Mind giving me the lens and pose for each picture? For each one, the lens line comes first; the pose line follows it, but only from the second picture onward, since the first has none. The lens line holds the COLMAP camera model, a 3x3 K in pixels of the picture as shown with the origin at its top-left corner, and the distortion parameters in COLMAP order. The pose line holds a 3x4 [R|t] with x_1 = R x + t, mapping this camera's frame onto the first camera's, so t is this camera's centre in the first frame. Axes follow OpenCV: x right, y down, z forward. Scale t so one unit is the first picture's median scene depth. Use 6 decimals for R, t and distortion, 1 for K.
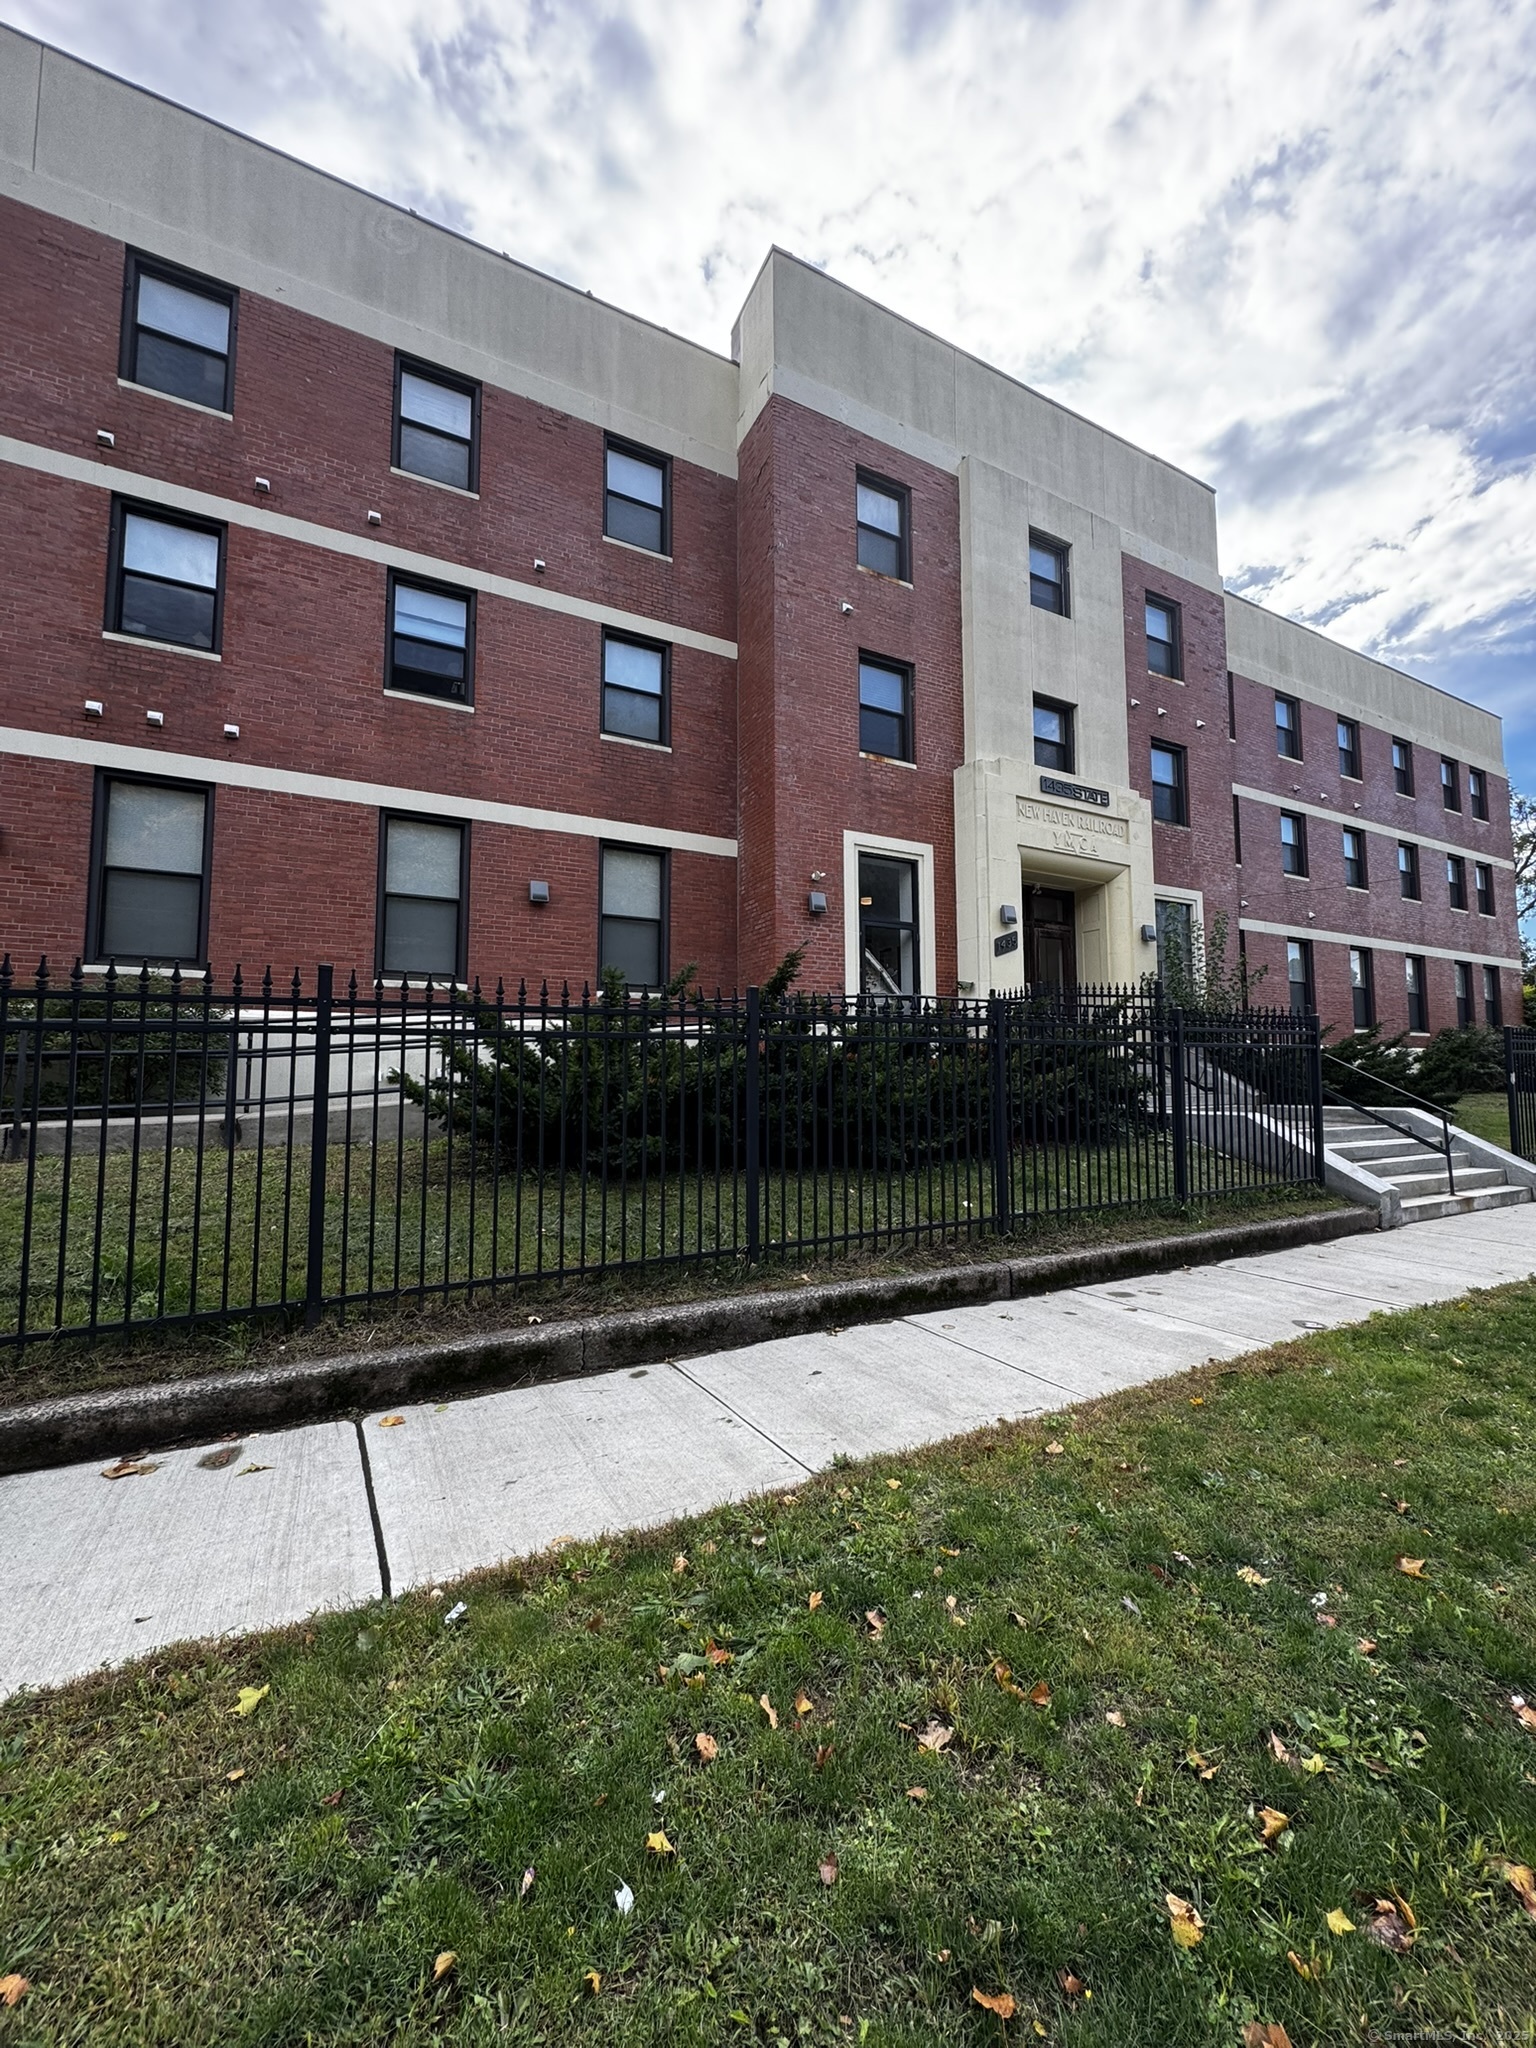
lens RADIAL K [[824.1, 0, 762.0], [0, 824.1, 1020.7], [0, 0, 1]] dist [-0.005587, 0.000428]
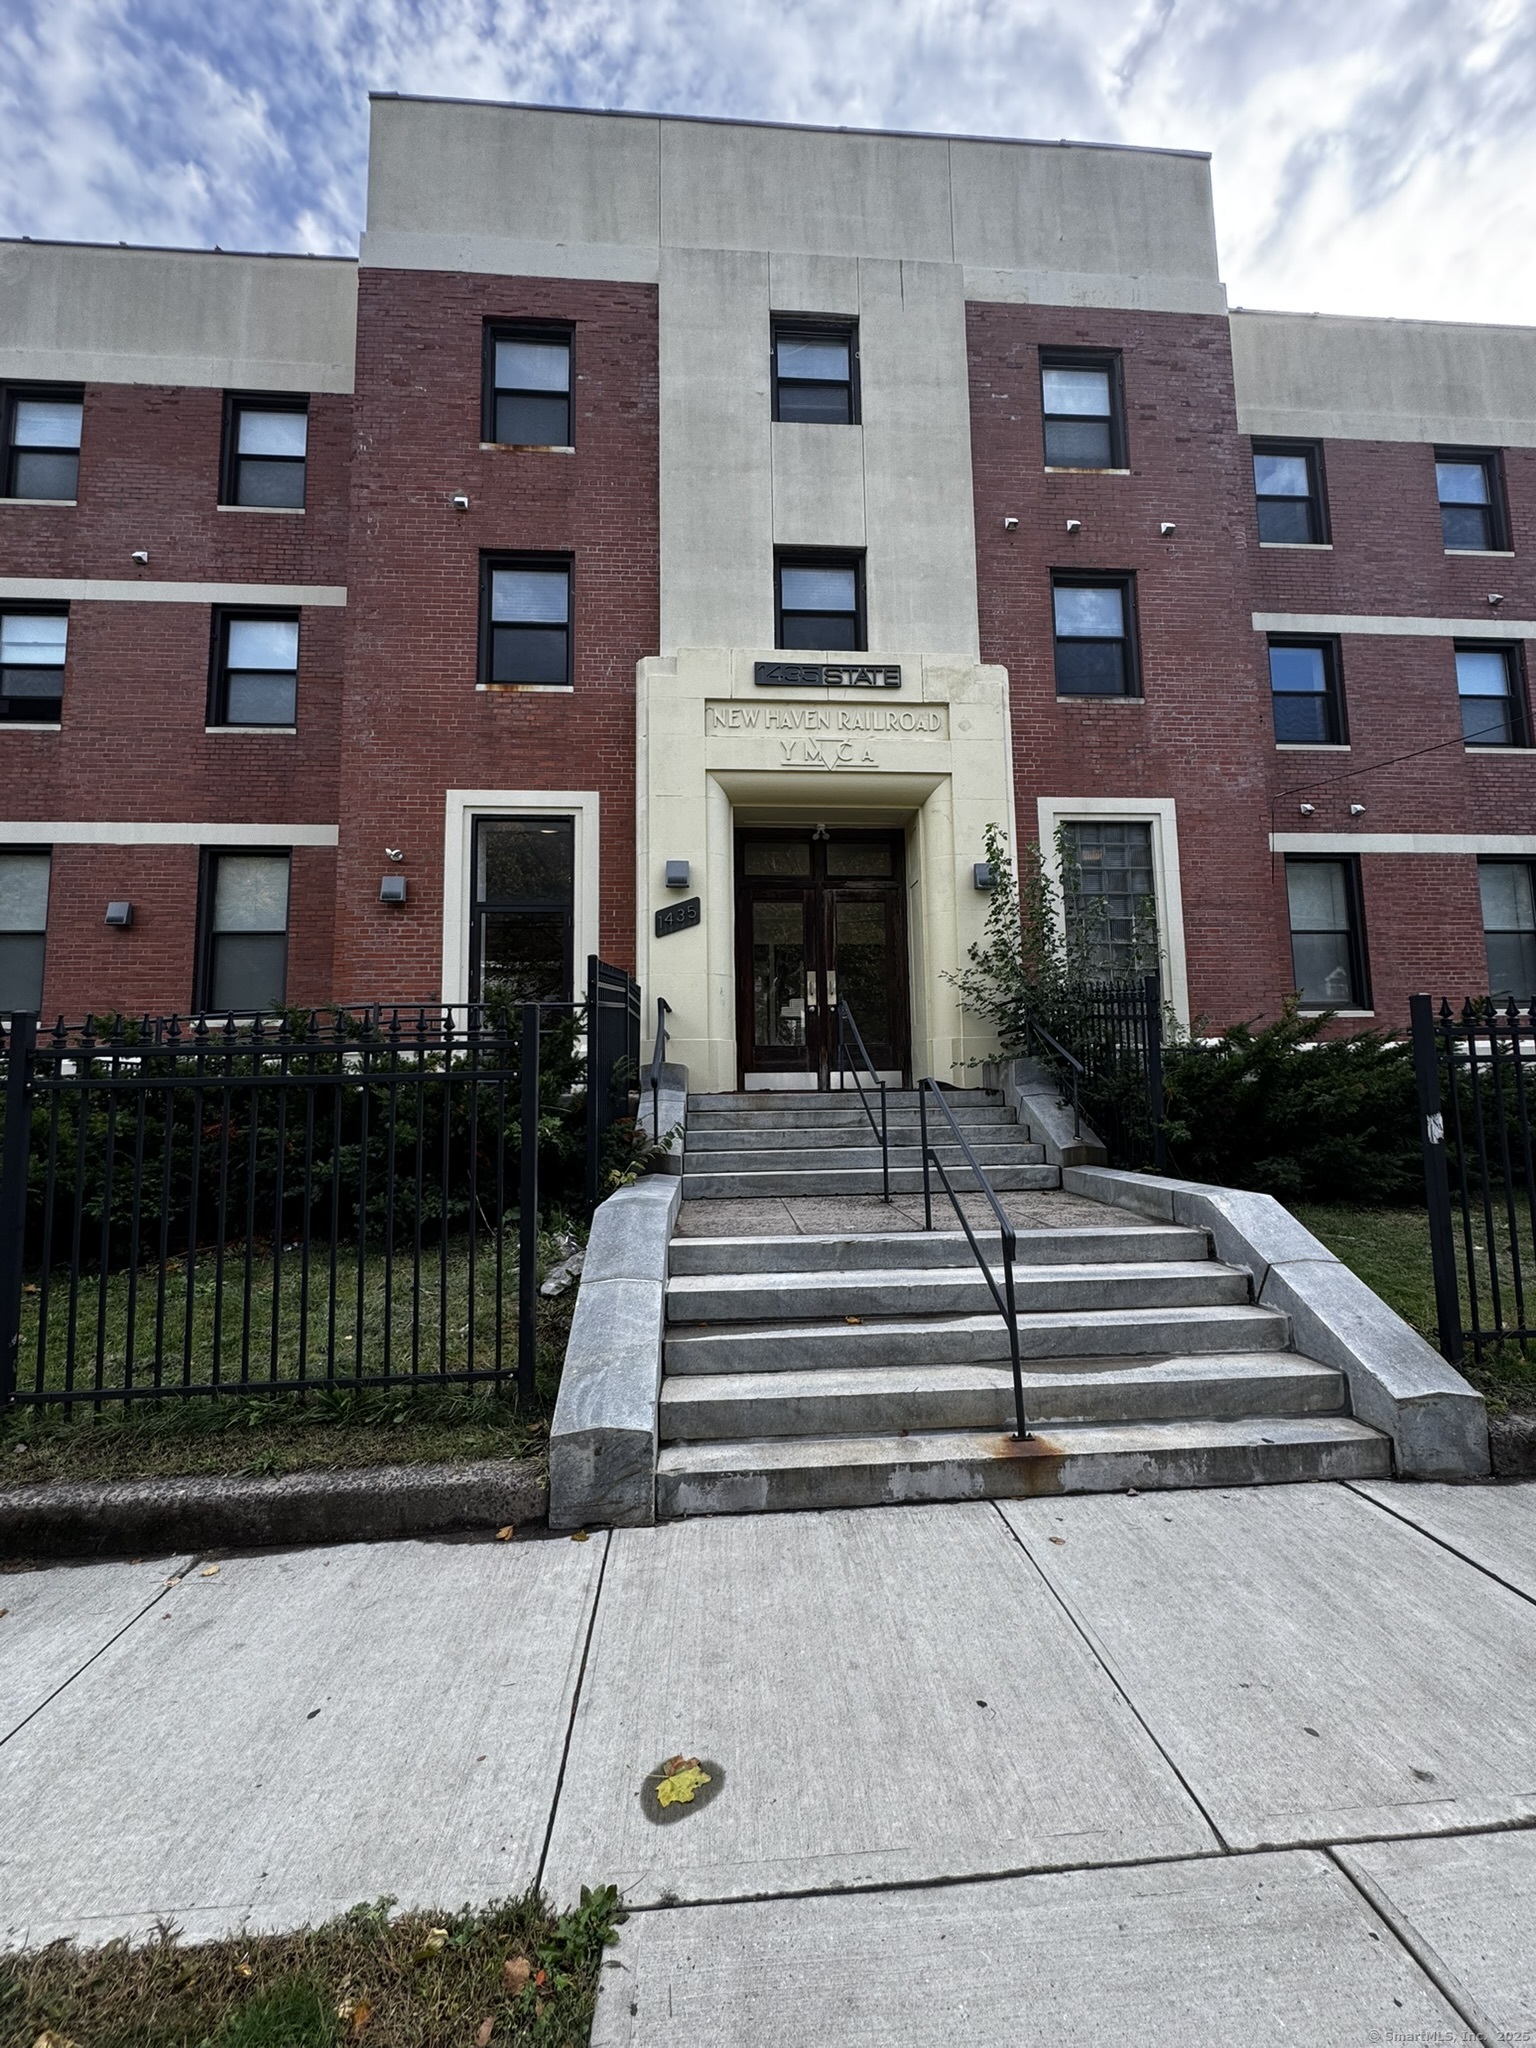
lens RADIAL K [[824.1, 0, 769.4], [0, 824.1, 1020.3], [0, 0, 1]] dist [-0.005587, 0.000428]
pose [[0.910190, -0.050806, -0.411063, 0.626374], [0.042768, 0.998672, -0.028734, 0.013018], [0.411977, 0.008573, 0.911154, 0.408098]]
